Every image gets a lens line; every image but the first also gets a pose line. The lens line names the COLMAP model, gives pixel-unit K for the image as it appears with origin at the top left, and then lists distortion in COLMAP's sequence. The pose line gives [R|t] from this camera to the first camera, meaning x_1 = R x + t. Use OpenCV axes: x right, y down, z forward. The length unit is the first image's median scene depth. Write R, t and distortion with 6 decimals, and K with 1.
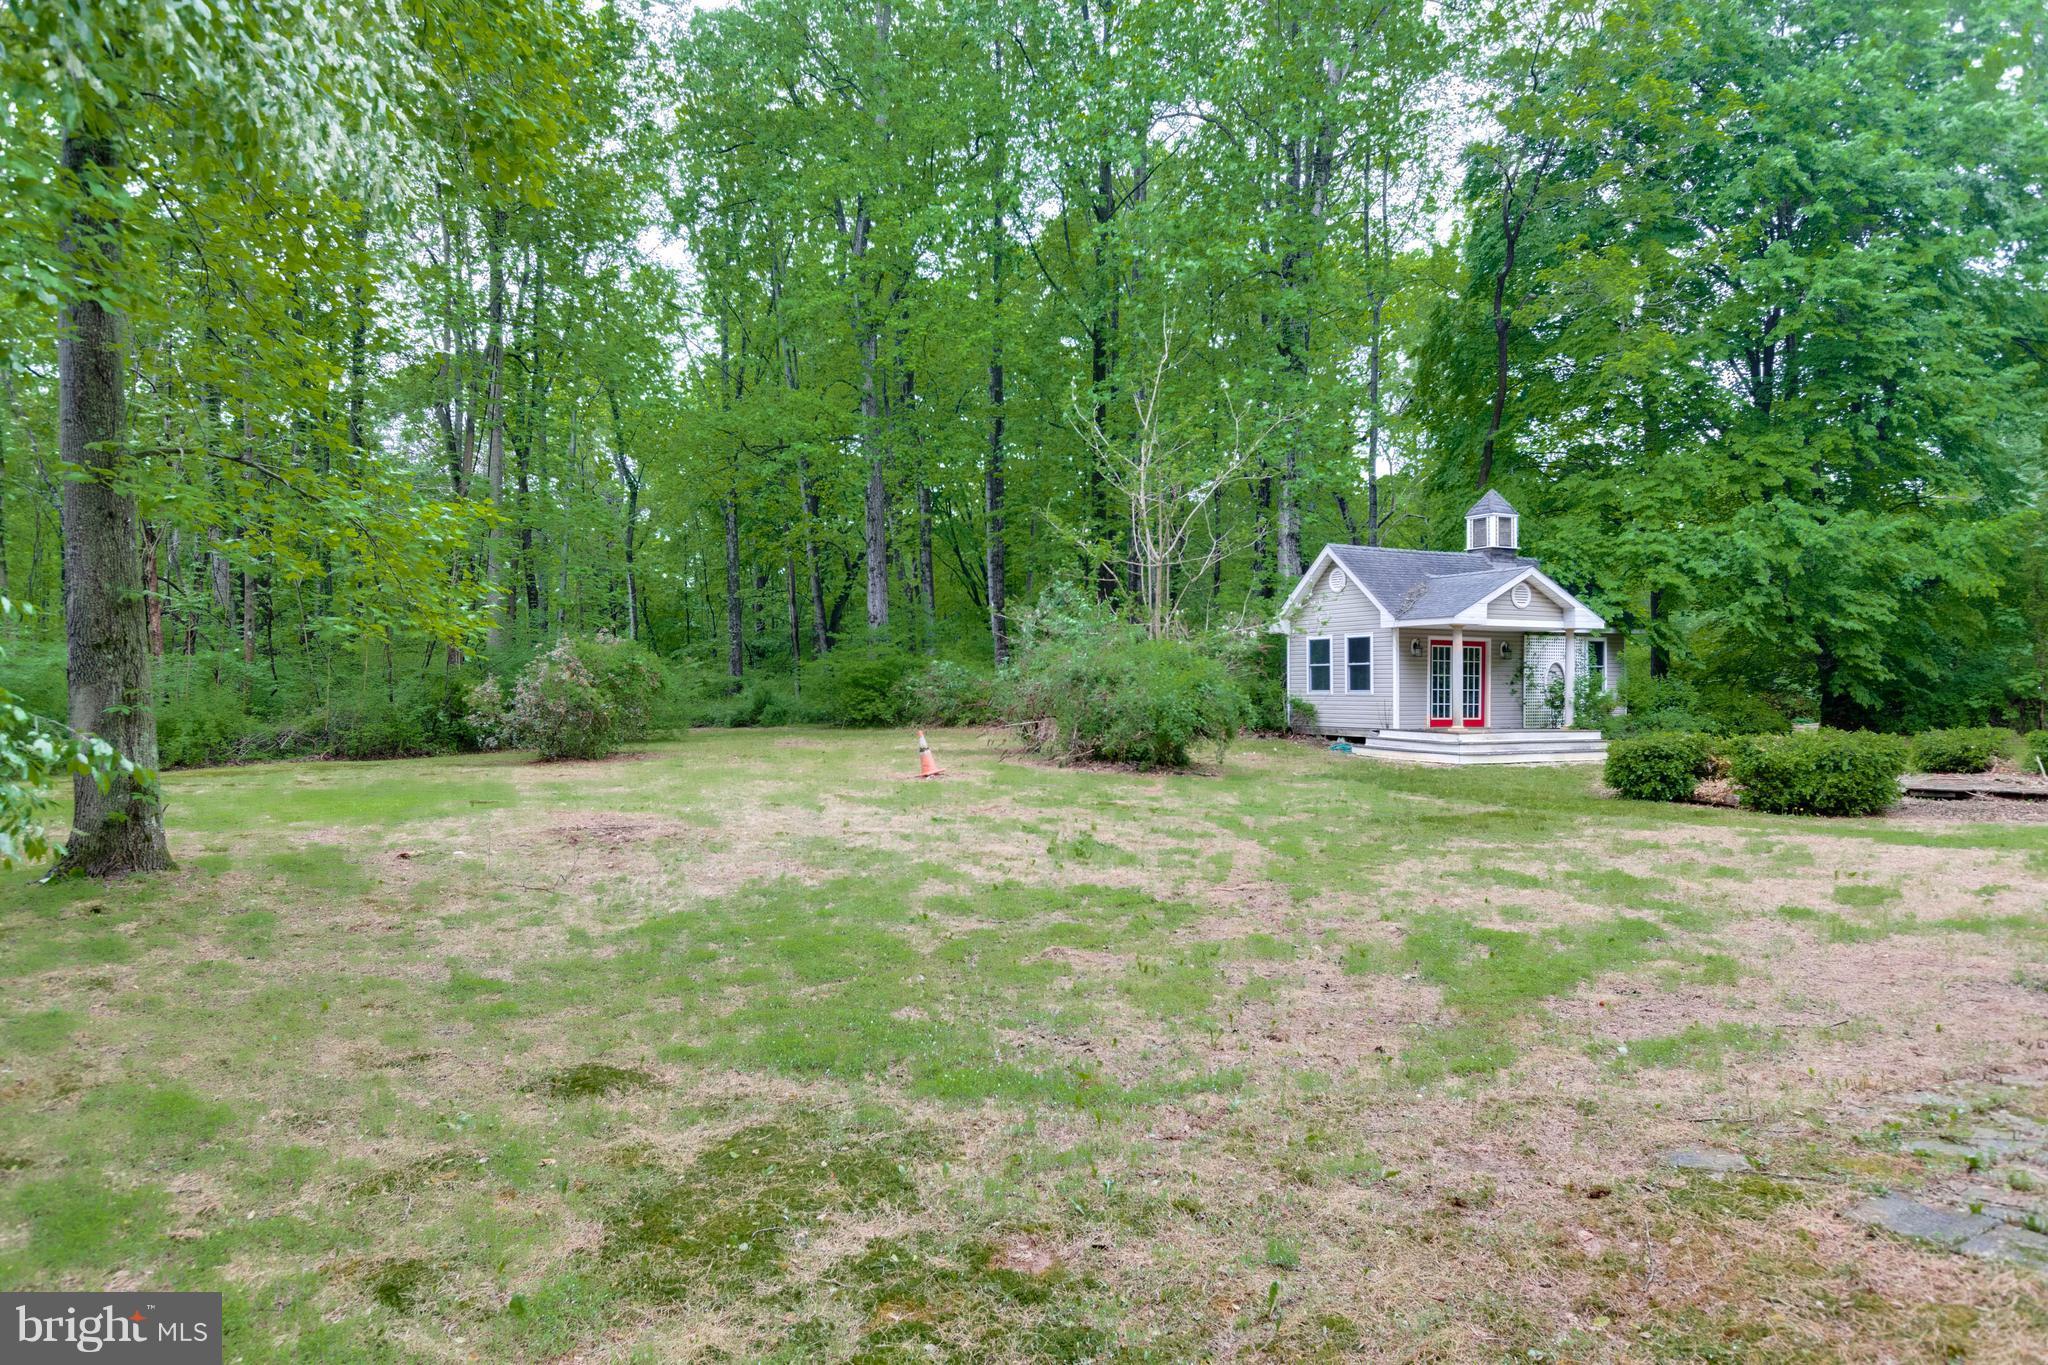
lens RADIAL K [[1180.6, 0, 1024.7], [0, 1180.6, 727.3], [0, 0, 1]] dist [-0.001310, -0.000322]
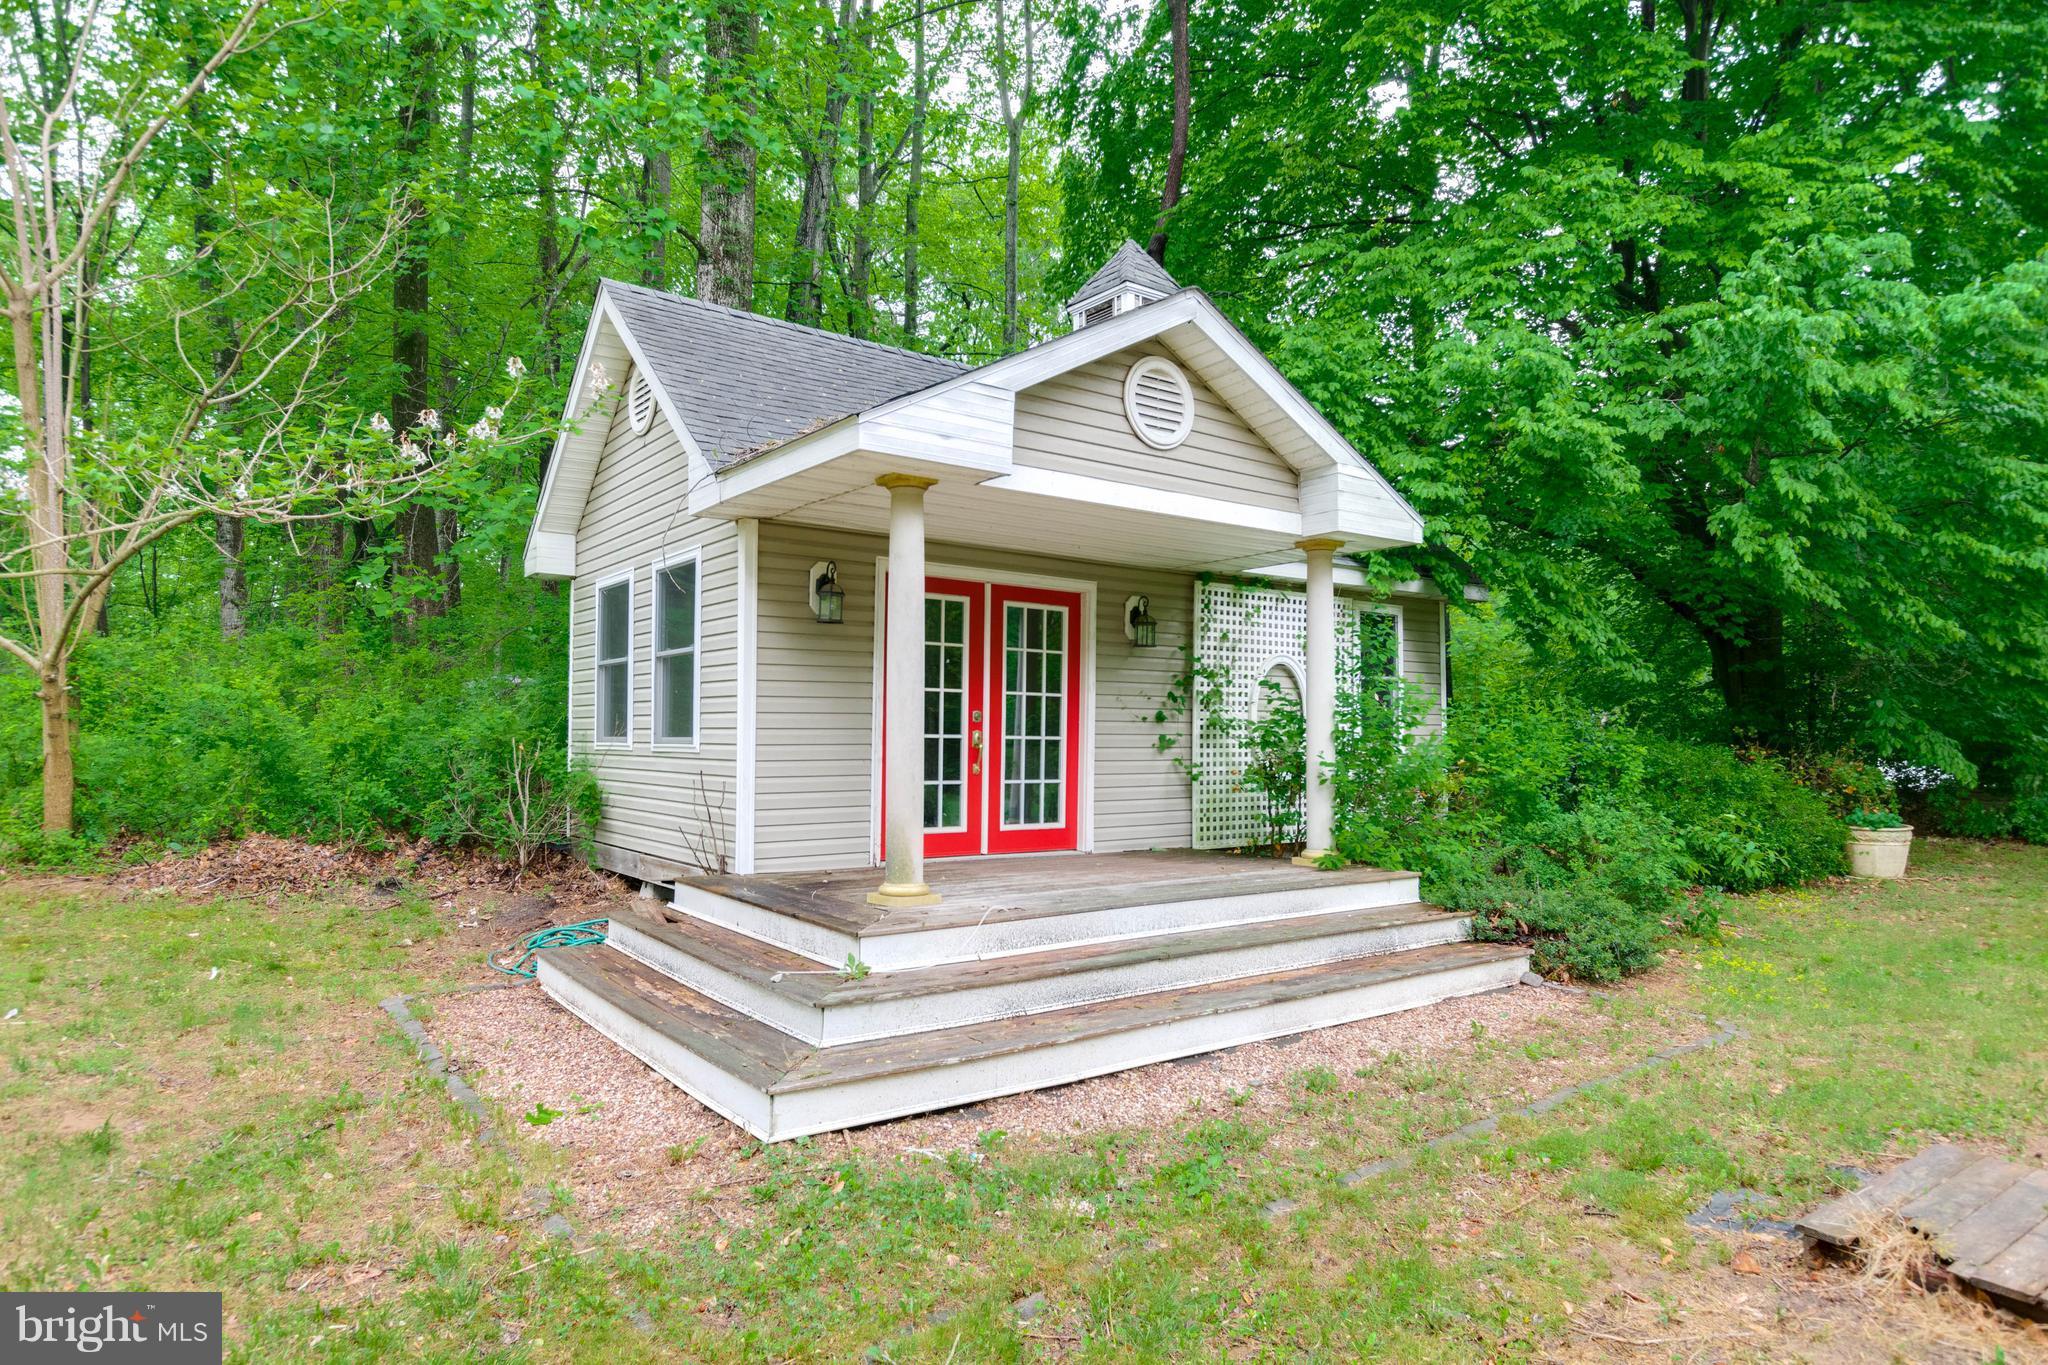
lens RADIAL K [[1180.6, 0, 1024.7], [0, 1180.6, 727.3], [0, 0, 1]] dist [-0.001310, -0.000322]
pose [[0.979430, 0.008075, 0.201624, 0.309605], [0.000022, 0.999195, -0.040124, -0.021135], [-0.201786, 0.039303, 0.978641, 0.682411]]
